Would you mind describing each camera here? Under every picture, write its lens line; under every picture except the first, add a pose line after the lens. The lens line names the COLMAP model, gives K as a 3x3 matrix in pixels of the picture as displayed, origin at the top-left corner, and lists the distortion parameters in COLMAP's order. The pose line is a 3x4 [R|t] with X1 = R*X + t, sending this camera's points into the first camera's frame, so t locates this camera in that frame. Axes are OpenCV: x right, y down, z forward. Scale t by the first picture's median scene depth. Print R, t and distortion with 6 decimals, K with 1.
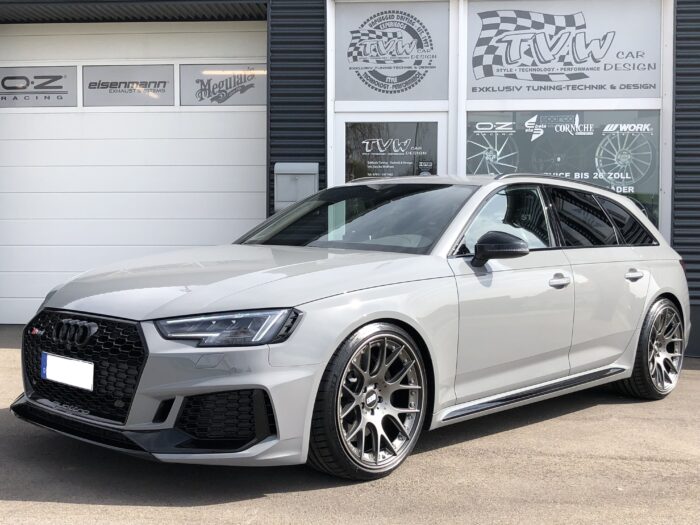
lens RADIAL K [[885.0, 0, 350.0], [0, 885.0, 262.5], [0, 0, 1]] dist [0.169980, -0.587798]
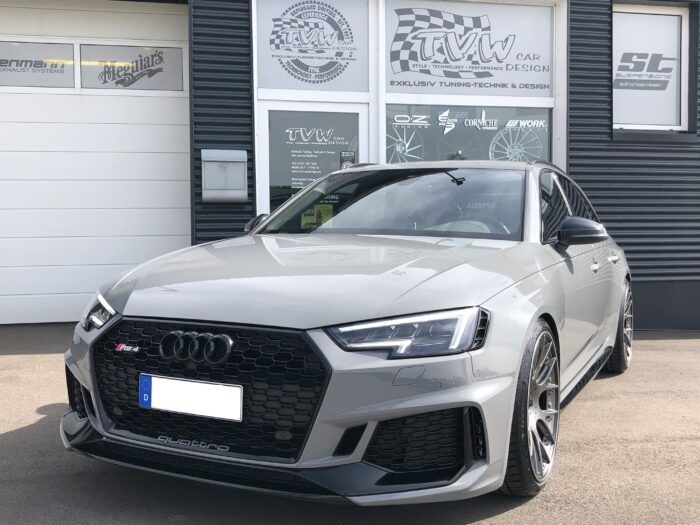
lens RADIAL K [[771.9, 0, 350.0], [0, 771.9, 262.5], [0, 0, 1]] dist [0.097889, -0.272576]
pose [[0.957378, -0.024668, 0.287781, -0.175319], [0.019734, 0.999605, 0.020035, -0.003501], [-0.288161, -0.013502, 0.957487, 0.145248]]
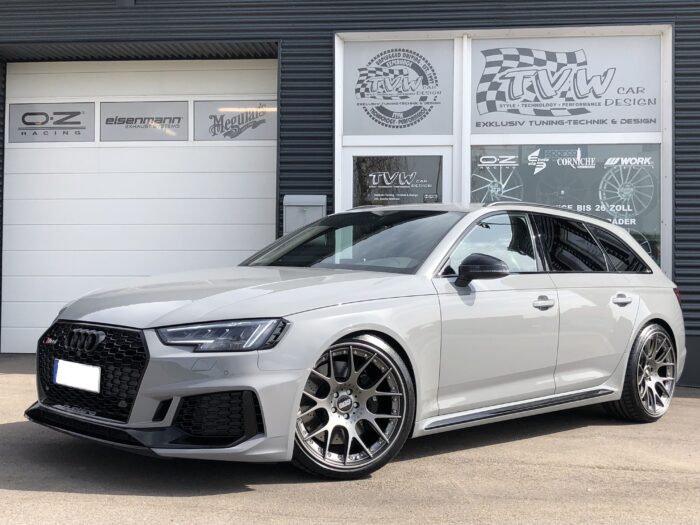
lens RADIAL K [[920.3, 0, 350.0], [0, 920.3, 262.5], [0, 0, 1]] dist [0.200470, -0.788216]
pose [[0.999559, 0.003213, -0.029508, 0.024005], [-0.004603, 0.998878, -0.047143, 0.016126], [0.029324, 0.047258, 0.998452, -0.062933]]
